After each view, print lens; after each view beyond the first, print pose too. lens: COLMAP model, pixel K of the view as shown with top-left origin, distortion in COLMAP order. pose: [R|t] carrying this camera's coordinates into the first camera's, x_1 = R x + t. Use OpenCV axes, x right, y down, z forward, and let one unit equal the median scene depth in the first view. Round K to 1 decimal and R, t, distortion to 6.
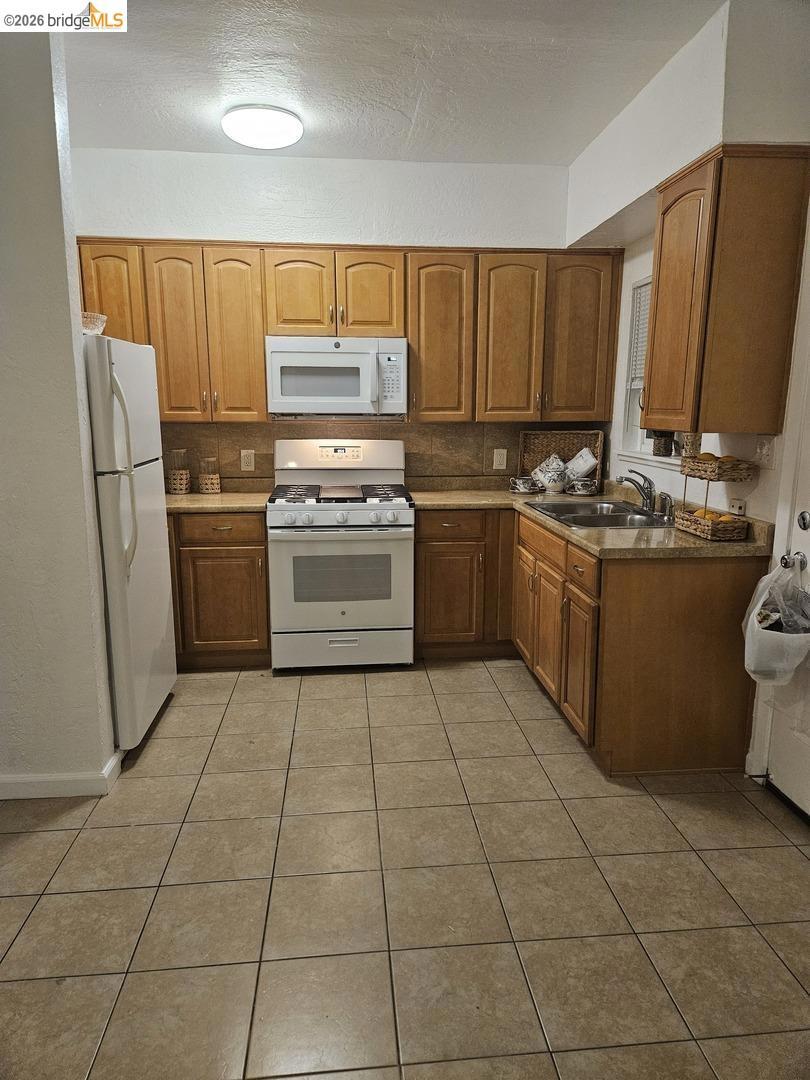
lens RADIAL K [[719.6, 0, 404.8], [0, 719.6, 543.4], [0, 0, 1]] dist [0.027229, -0.008952]
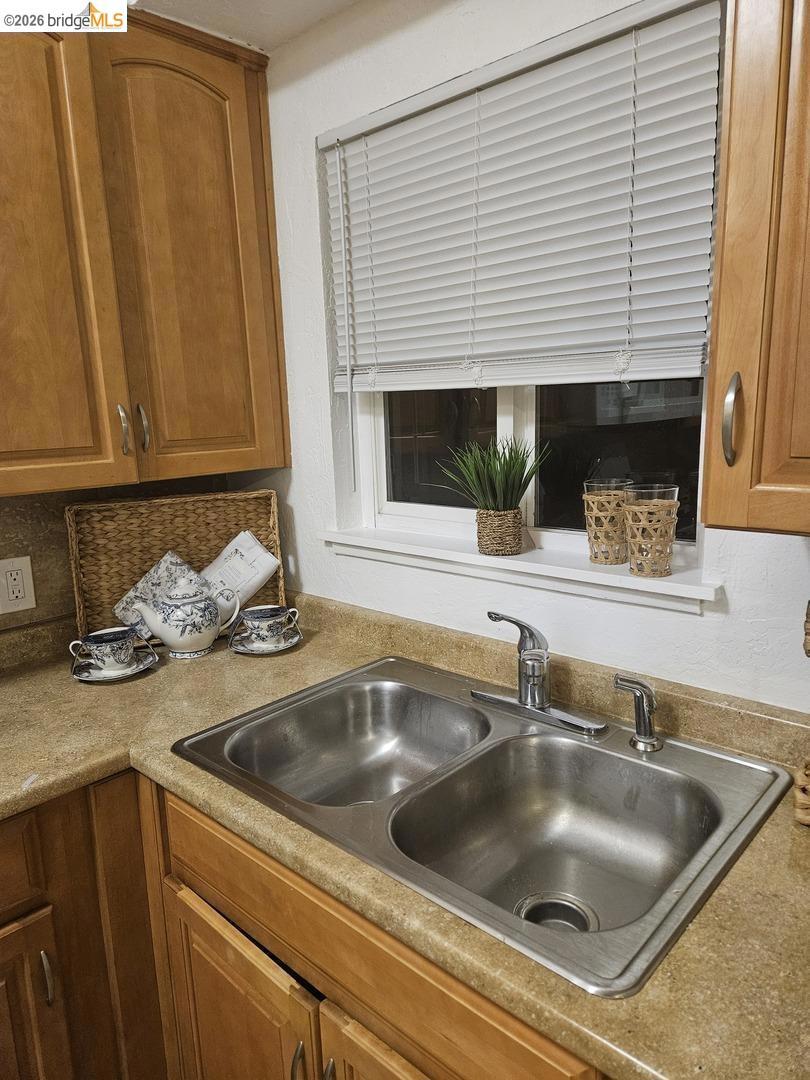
lens RADIAL K [[719.6, 0, 407.7], [0, 719.6, 546.7], [0, 0, 1]] dist [0.027229, -0.008952]
pose [[0.744829, -0.155379, 0.648912, 0.046473], [0.162771, 0.985440, 0.049128, -0.132699], [-0.647097, 0.069032, 0.759276, 0.633847]]
